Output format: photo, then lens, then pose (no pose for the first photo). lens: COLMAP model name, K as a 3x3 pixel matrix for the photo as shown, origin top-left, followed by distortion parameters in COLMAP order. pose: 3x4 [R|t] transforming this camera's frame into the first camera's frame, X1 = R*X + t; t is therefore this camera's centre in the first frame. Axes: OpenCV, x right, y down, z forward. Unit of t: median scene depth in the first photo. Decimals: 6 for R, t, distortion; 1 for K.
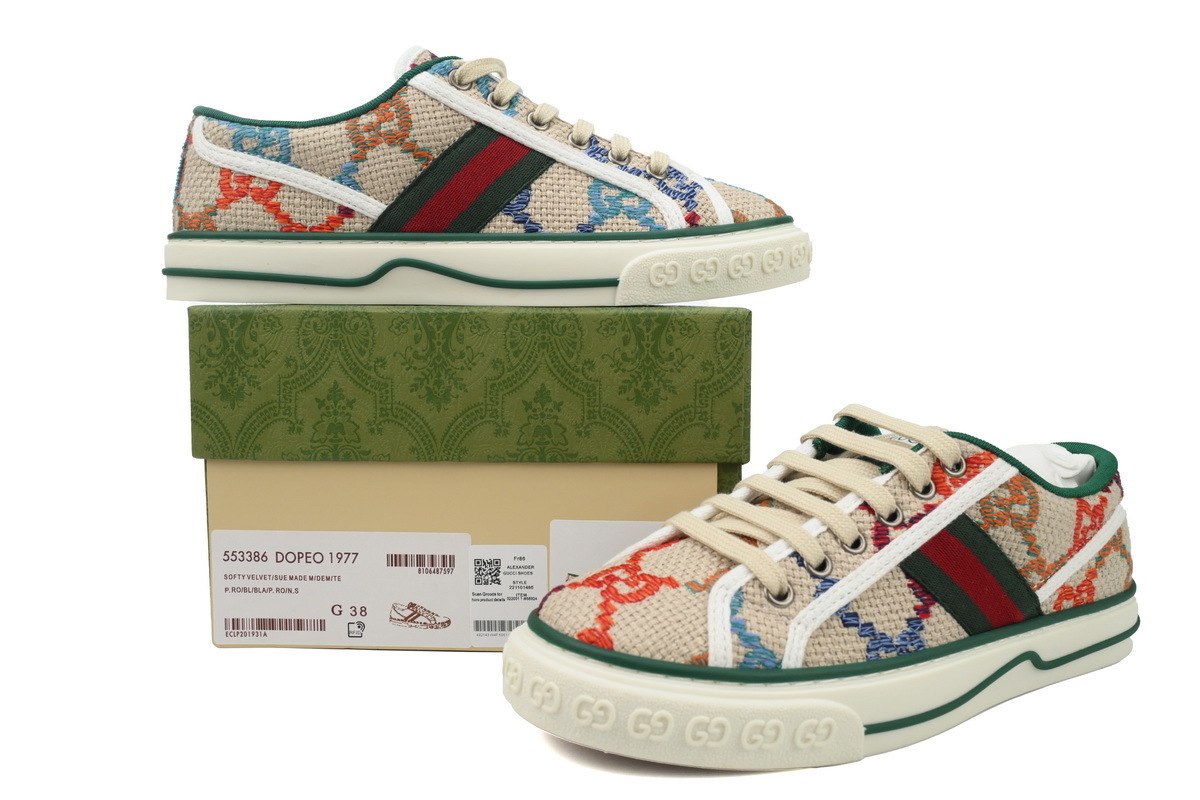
lens RADIAL K [[1009.3, 0, 600.0], [0, 1009.3, 400.0], [0, 0, 1]] dist [0.000447, -0.002717]
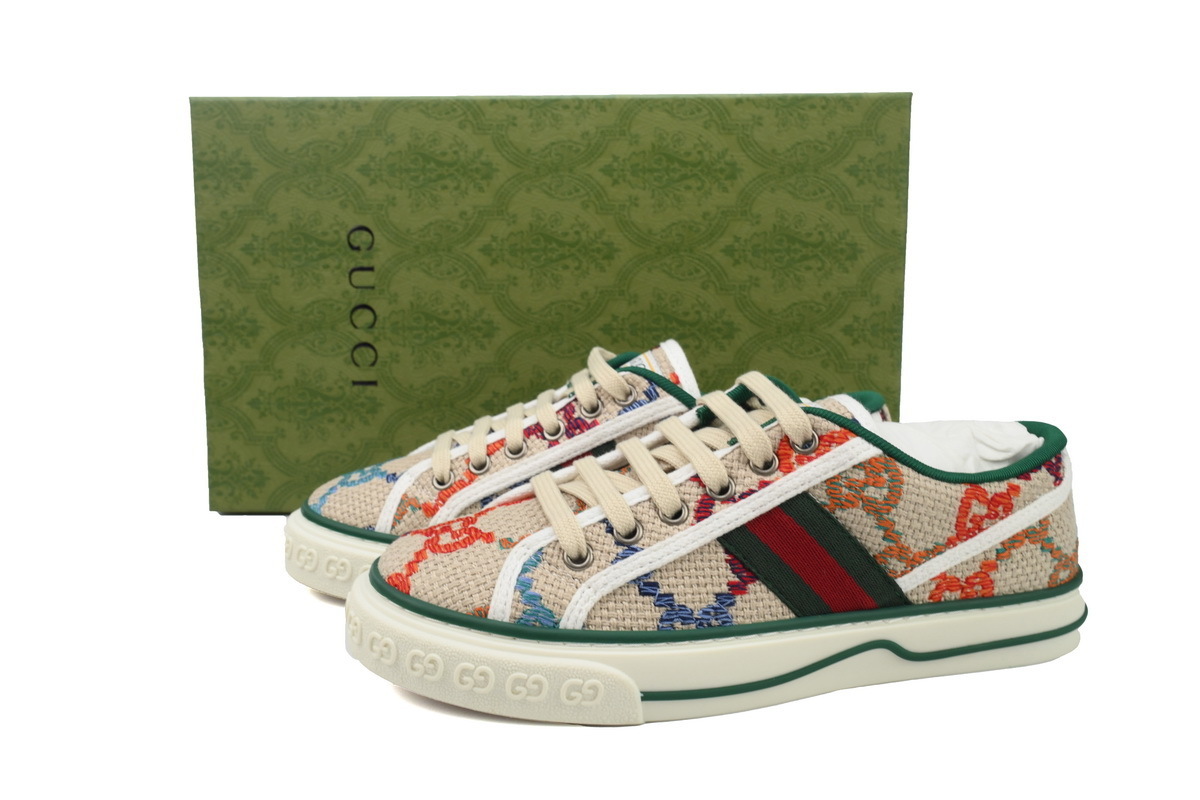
lens RADIAL K [[1009.3, 0, 600.0], [0, 1009.3, 400.0], [0, 0, 1]] dist [0.000447, -0.002717]
pose [[0.960380, 0.047034, -0.274697, 0.452975], [-0.029315, 0.997237, 0.068259, -0.038075], [0.277149, -0.057502, 0.959105, 0.022121]]
